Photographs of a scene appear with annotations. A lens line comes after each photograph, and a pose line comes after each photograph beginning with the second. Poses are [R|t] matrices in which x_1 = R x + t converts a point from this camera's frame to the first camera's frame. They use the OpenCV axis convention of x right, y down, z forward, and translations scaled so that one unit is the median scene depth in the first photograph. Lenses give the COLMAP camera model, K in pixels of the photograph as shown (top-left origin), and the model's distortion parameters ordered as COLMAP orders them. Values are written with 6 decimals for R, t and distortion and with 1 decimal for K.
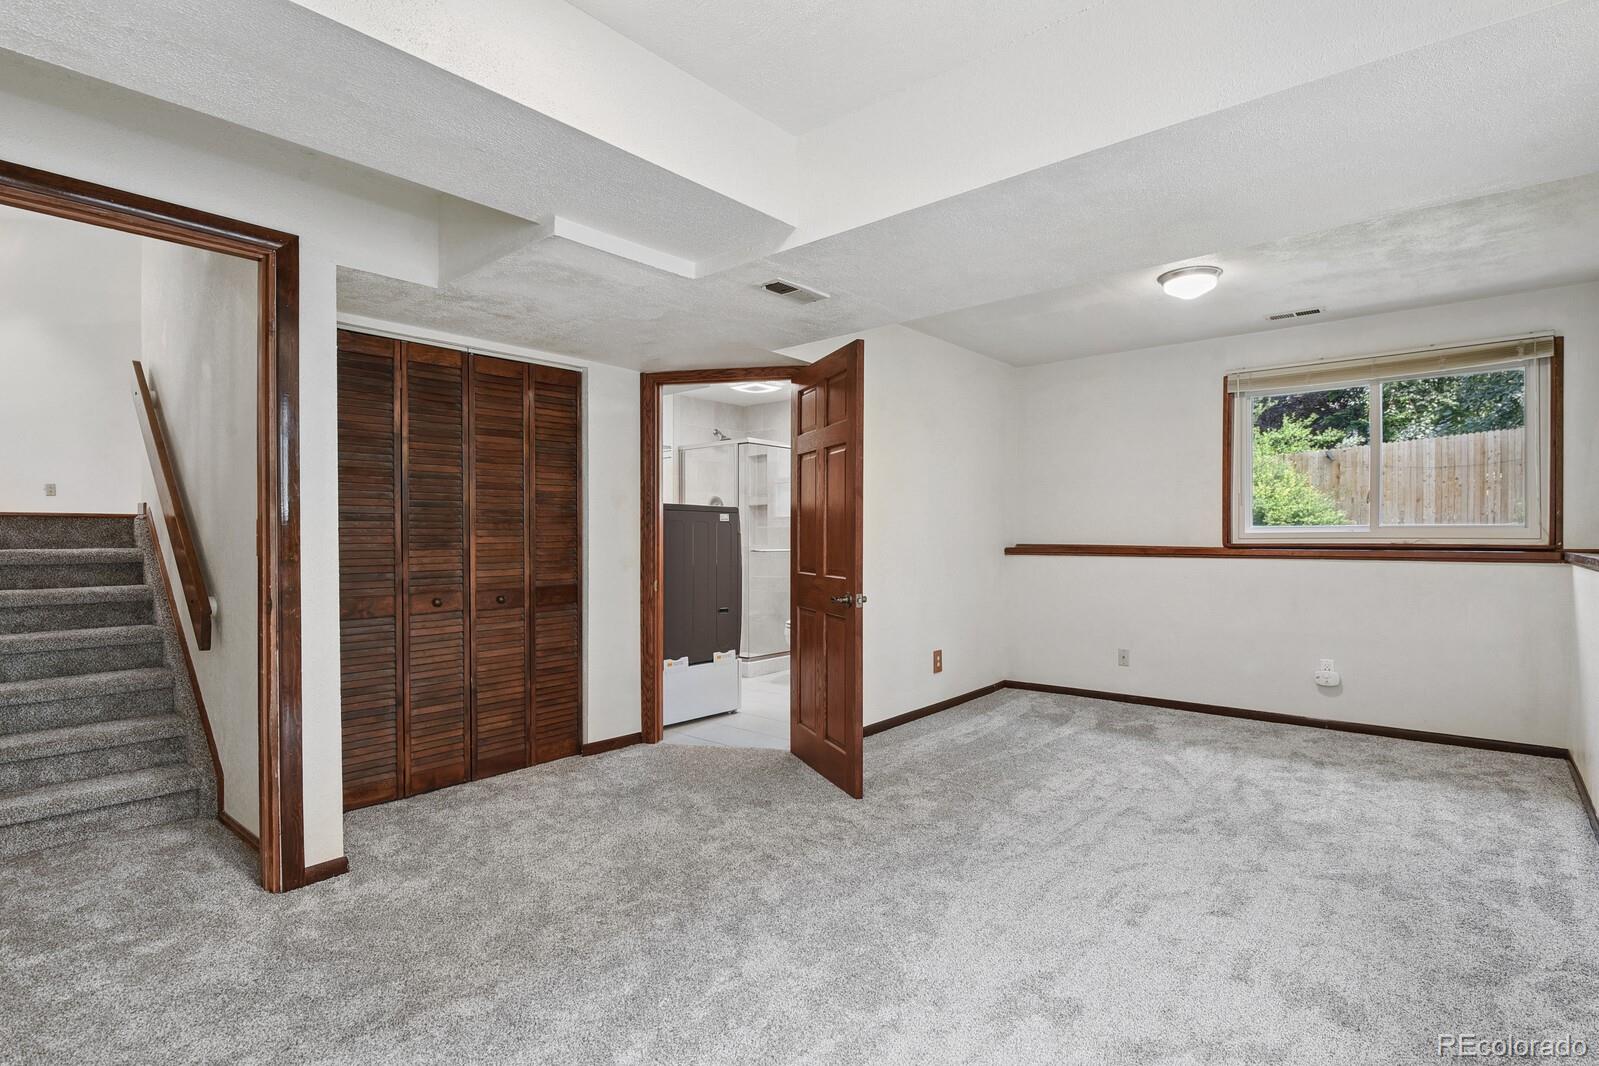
lens RADIAL K [[800.4, 0, 794.0], [0, 800.4, 535.0], [0, 0, 1]] dist [0.001228, 0.000312]
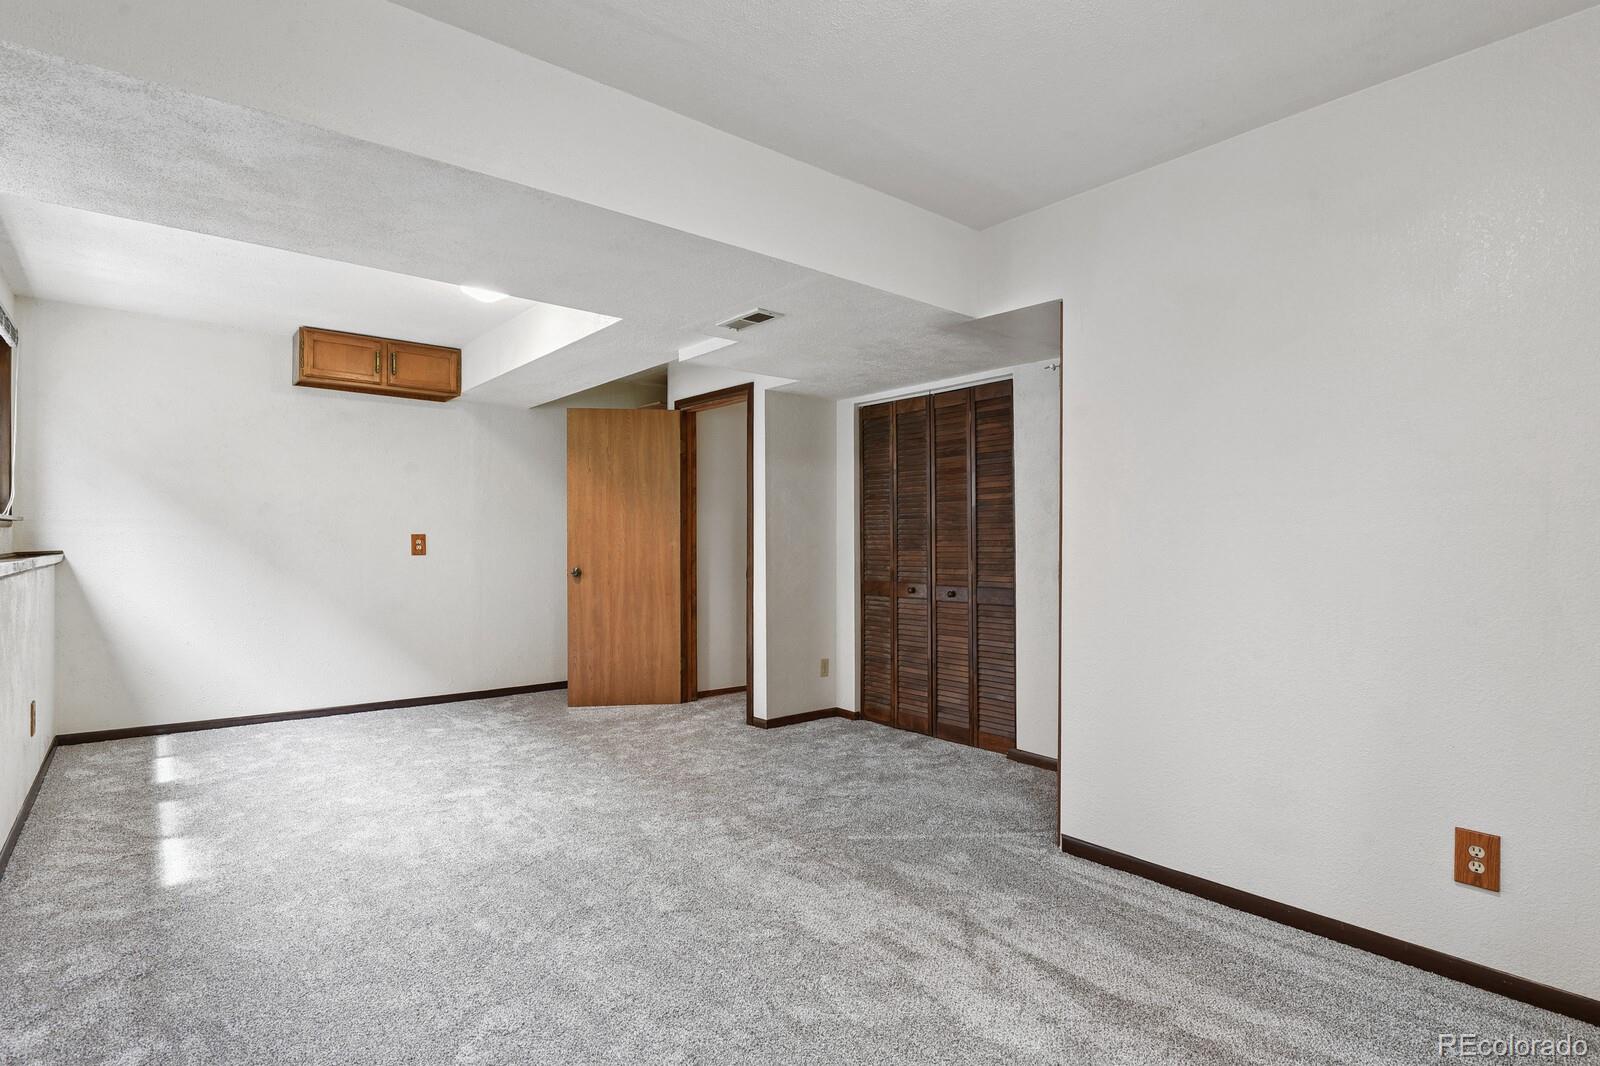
lens RADIAL K [[800.9, 0, 794.6], [0, 800.9, 535.7], [0, 0, 1]] dist [0.001228, 0.000312]
pose [[-0.171934, -0.003240, -0.985103, 0.848512], [-0.001930, 0.999994, -0.002952, -0.002039], [0.985107, 0.001394, -0.171940, 0.983828]]
